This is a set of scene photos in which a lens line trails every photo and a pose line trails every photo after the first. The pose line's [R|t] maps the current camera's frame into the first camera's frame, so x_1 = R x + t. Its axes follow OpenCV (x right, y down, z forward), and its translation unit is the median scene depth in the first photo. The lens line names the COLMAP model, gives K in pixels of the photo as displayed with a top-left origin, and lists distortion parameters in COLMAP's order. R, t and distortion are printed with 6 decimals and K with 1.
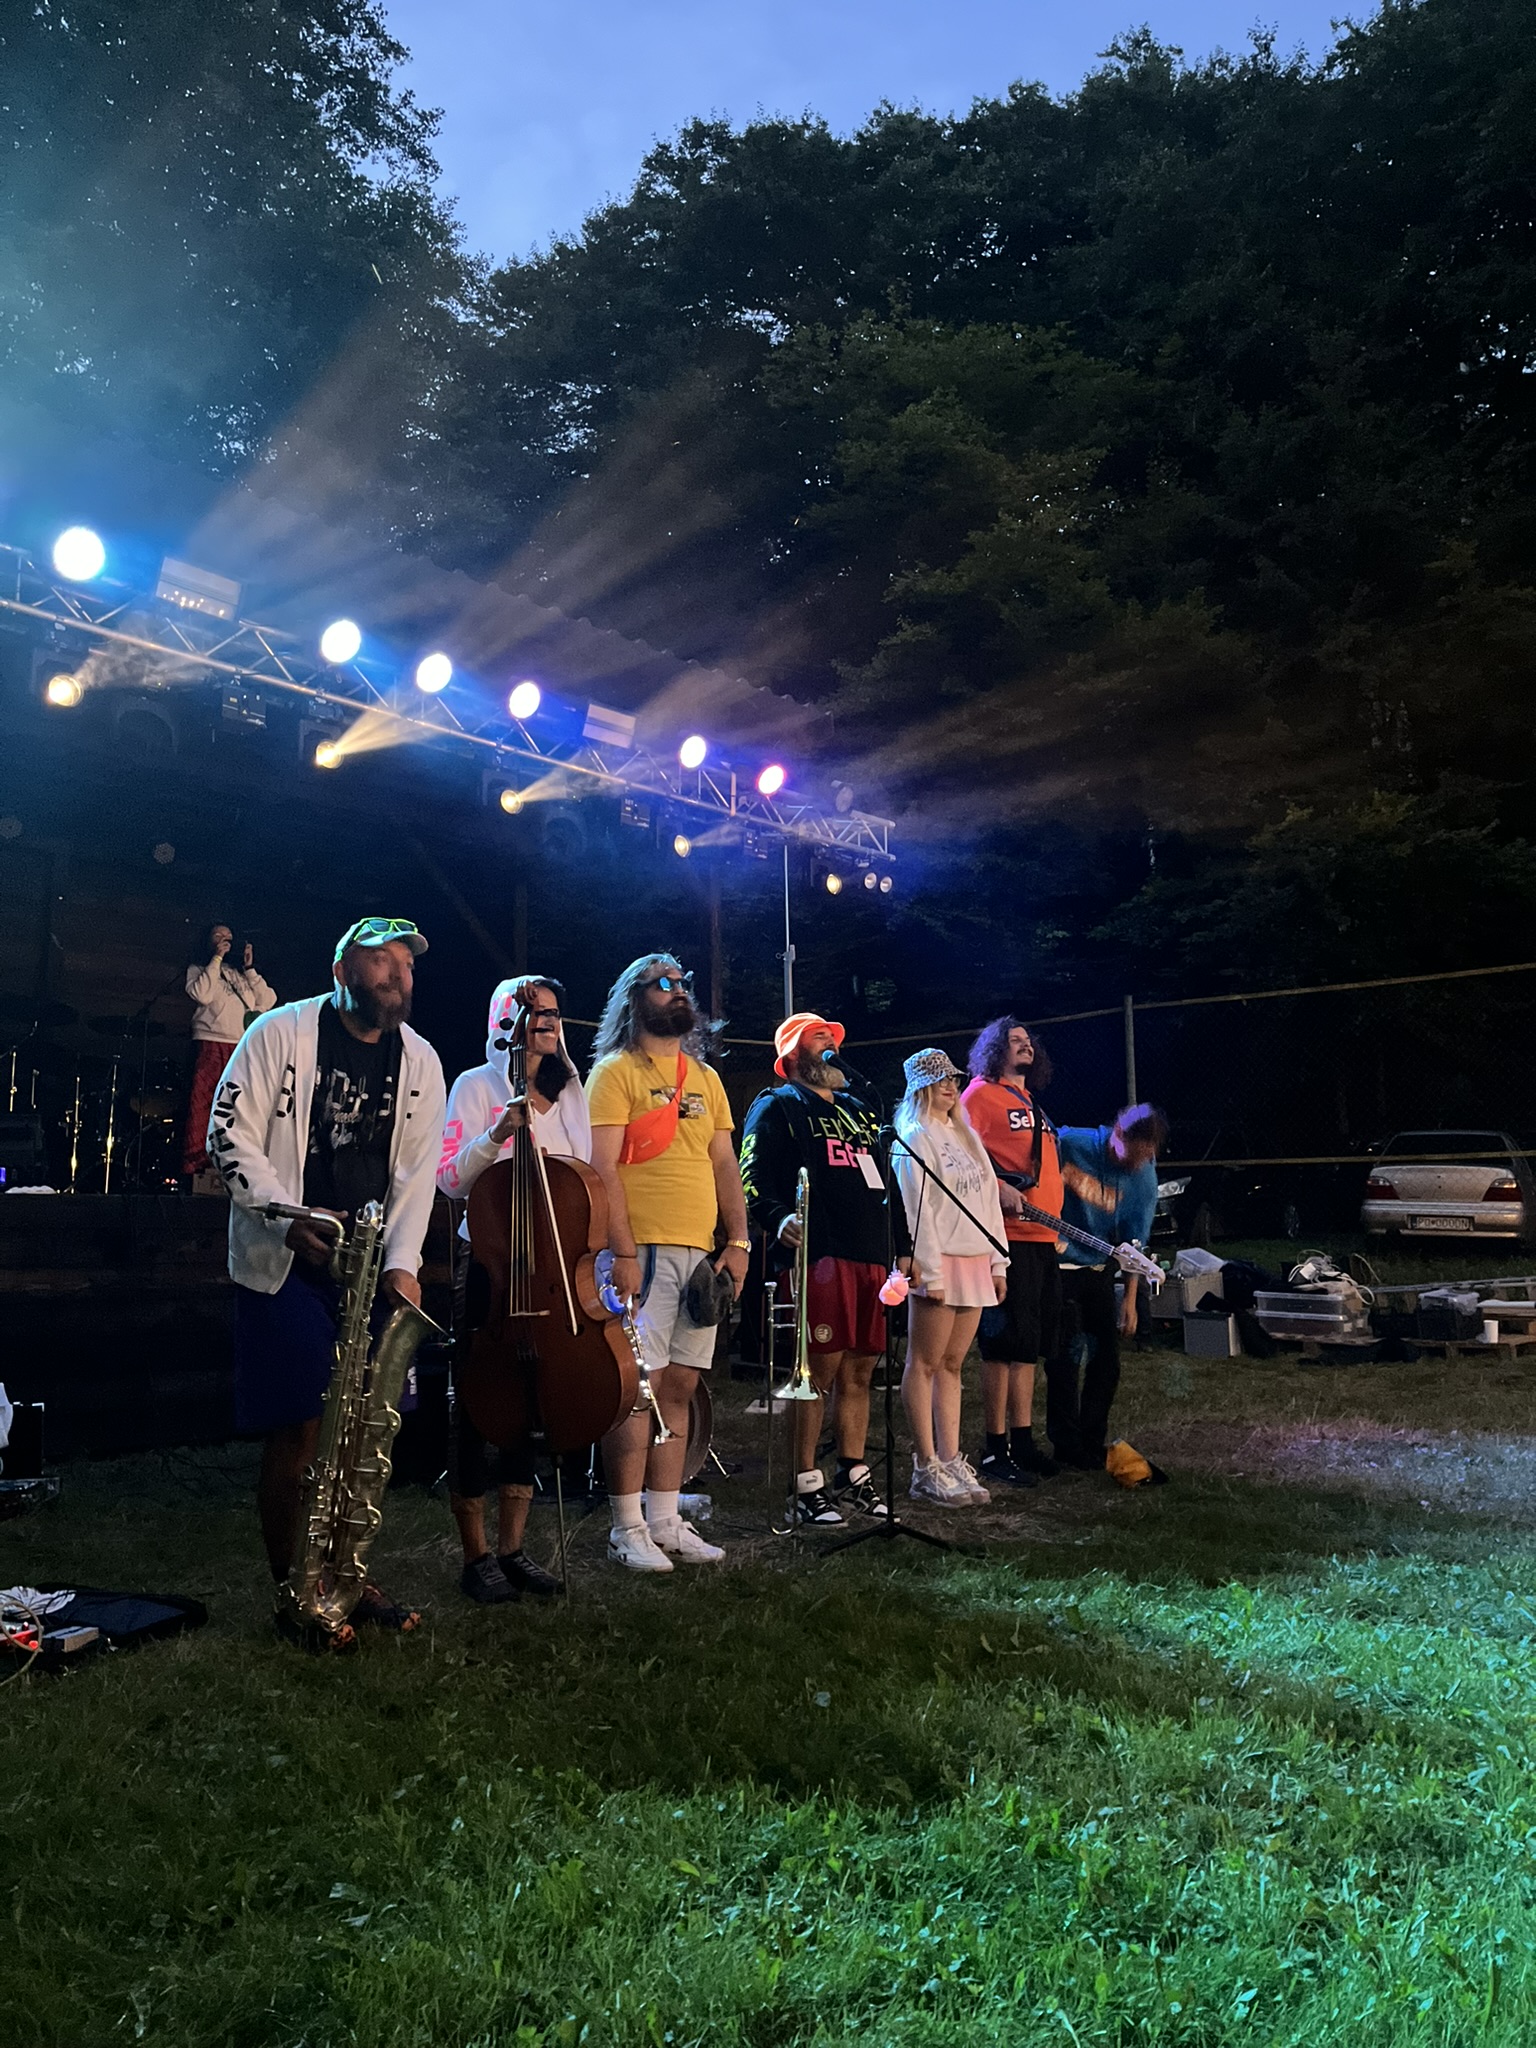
lens RADIAL K [[1502.2, 0, 772.9], [0, 1502.2, 1010.4], [0, 0, 1]] dist [-0.000254, -0.011417]
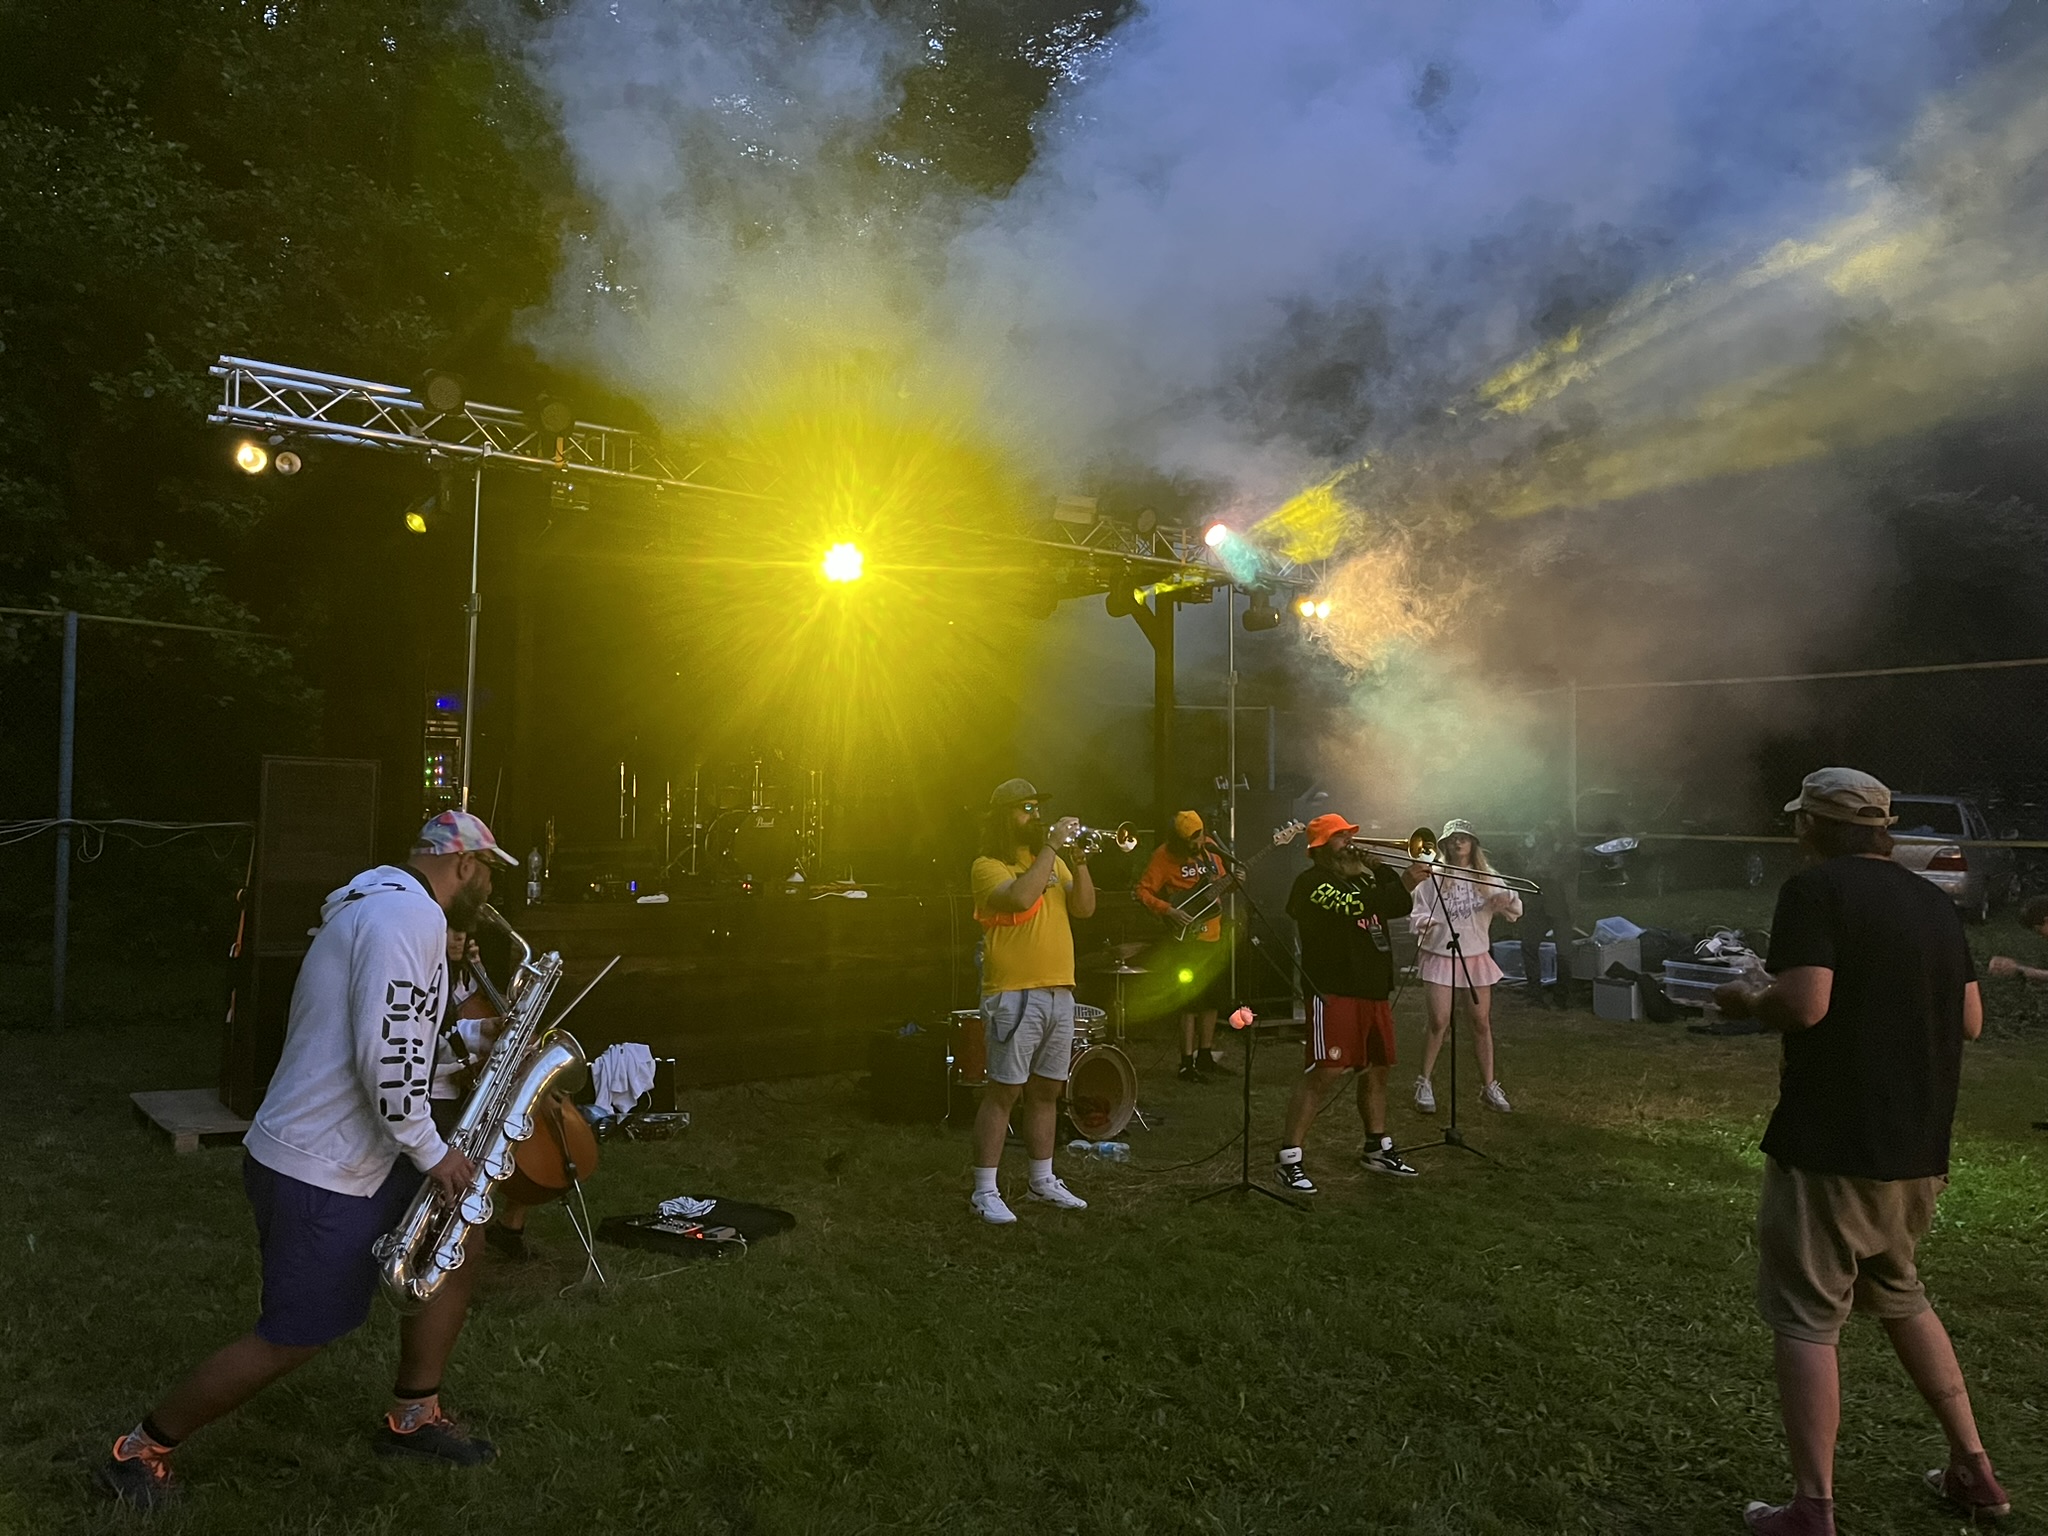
lens RADIAL K [[1502.2, 0, 1016.7], [0, 1502.2, 773.9], [0, 0, 1]] dist [-0.000254, -0.011417]
pose [[0.983942, 0.011344, -0.178128, 0.048319], [0.009836, 0.993016, 0.117573, -0.091590], [0.178218, -0.117437, 0.976958, -0.166551]]
